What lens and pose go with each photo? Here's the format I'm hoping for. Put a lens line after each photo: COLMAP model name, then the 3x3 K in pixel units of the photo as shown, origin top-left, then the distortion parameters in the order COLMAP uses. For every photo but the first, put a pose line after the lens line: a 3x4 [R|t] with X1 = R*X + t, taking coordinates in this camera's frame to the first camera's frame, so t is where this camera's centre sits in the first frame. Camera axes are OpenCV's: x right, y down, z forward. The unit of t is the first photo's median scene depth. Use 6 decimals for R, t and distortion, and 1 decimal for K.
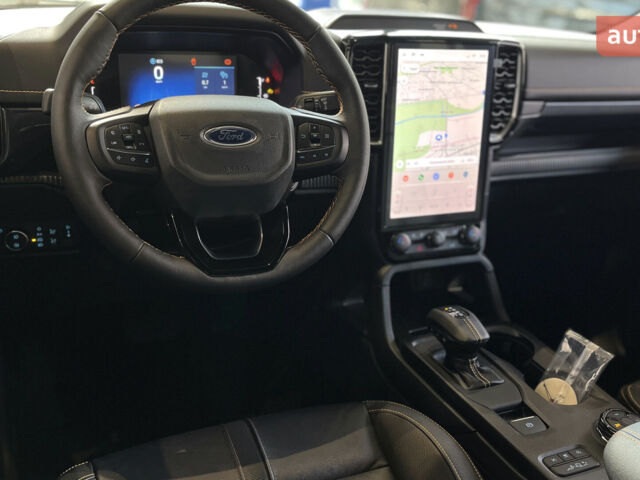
lens RADIAL K [[641.8, 0, 320.0], [0, 641.8, 240.0], [0, 0, 1]] dist [0.055962, -0.022098]
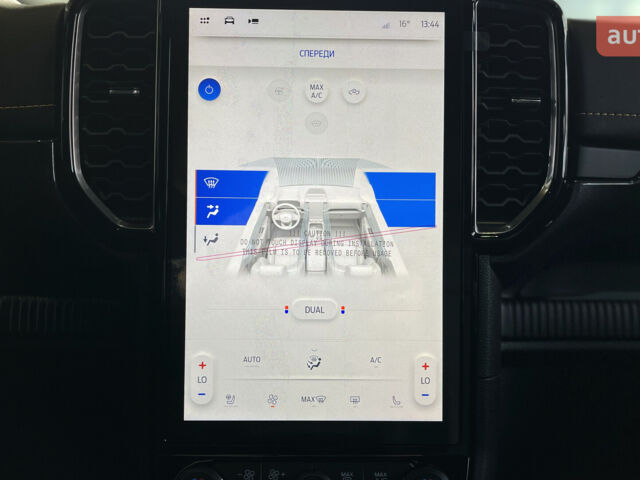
lens RADIAL K [[641.8, 0, 320.0], [0, 641.8, 240.0], [0, 0, 1]] dist [0.055962, -0.022098]
pose [[0.925572, -0.017657, -0.378160, 0.352977], [-0.097576, 0.954033, -0.283371, -0.038031], [0.365781, 0.299180, 0.881303, 0.689935]]
